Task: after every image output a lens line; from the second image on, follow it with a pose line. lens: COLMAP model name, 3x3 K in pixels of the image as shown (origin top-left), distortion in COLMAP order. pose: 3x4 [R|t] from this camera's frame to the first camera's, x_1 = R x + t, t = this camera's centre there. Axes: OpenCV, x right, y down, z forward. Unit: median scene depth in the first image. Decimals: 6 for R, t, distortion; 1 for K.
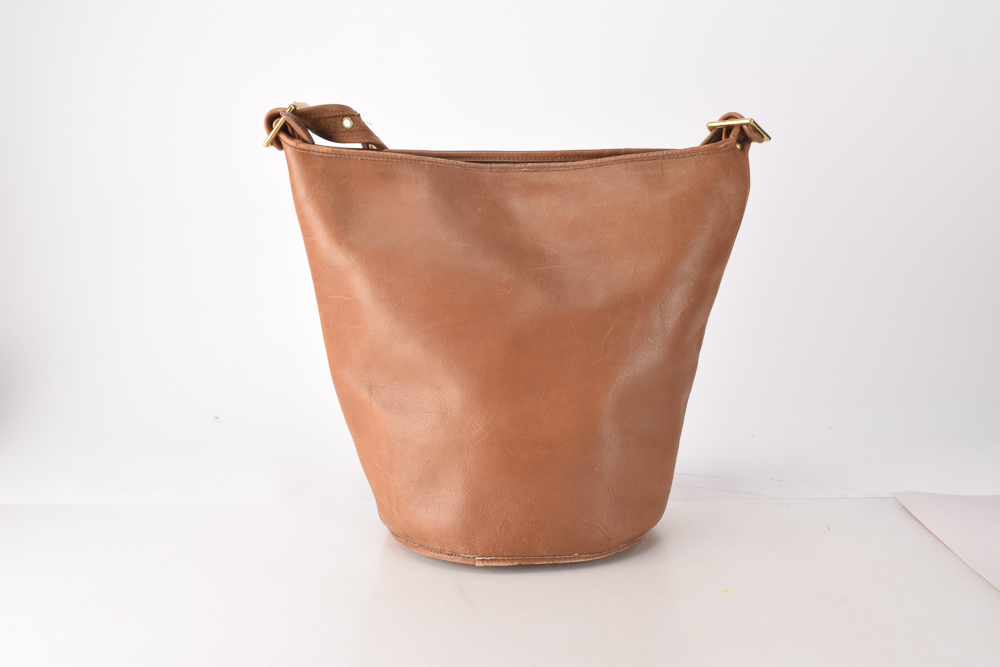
lens RADIAL K [[1249.8, 0, 500.3], [0, 1249.8, 332.8], [0, 0, 1]] dist [0.043515, 0.000000]
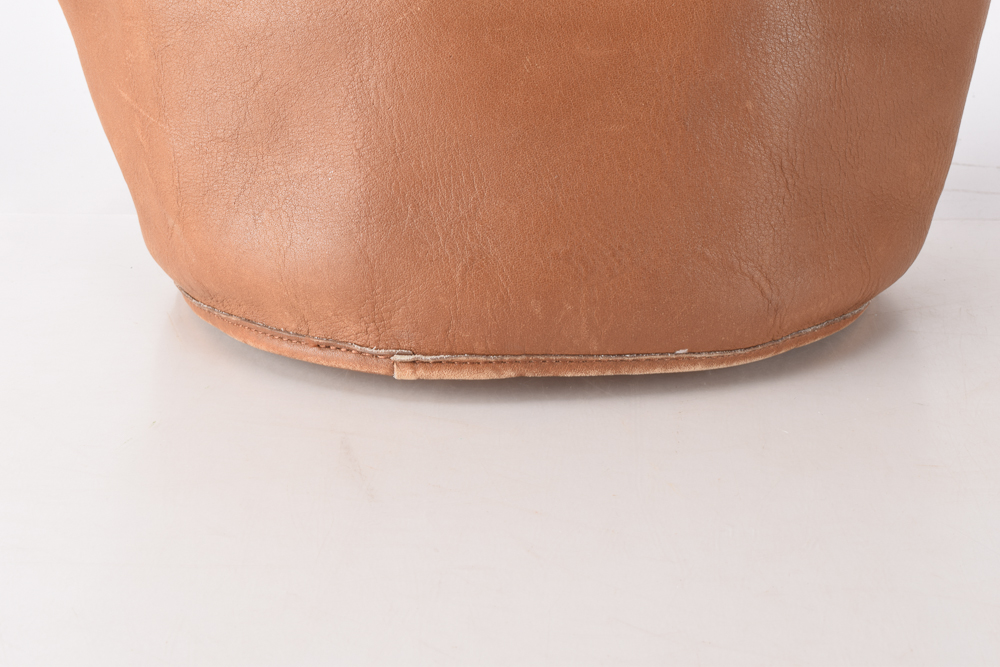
lens RADIAL K [[2514.4, 0, 499.8], [0, 2514.4, 333.8], [0, 0, 1]] dist [-0.099574, 0.000000]
pose [[0.999848, 0.015857, -0.007292, 0.014703], [-0.014475, 0.986819, 0.161181, 0.059539], [0.009752, -0.161051, 0.986898, 0.306160]]
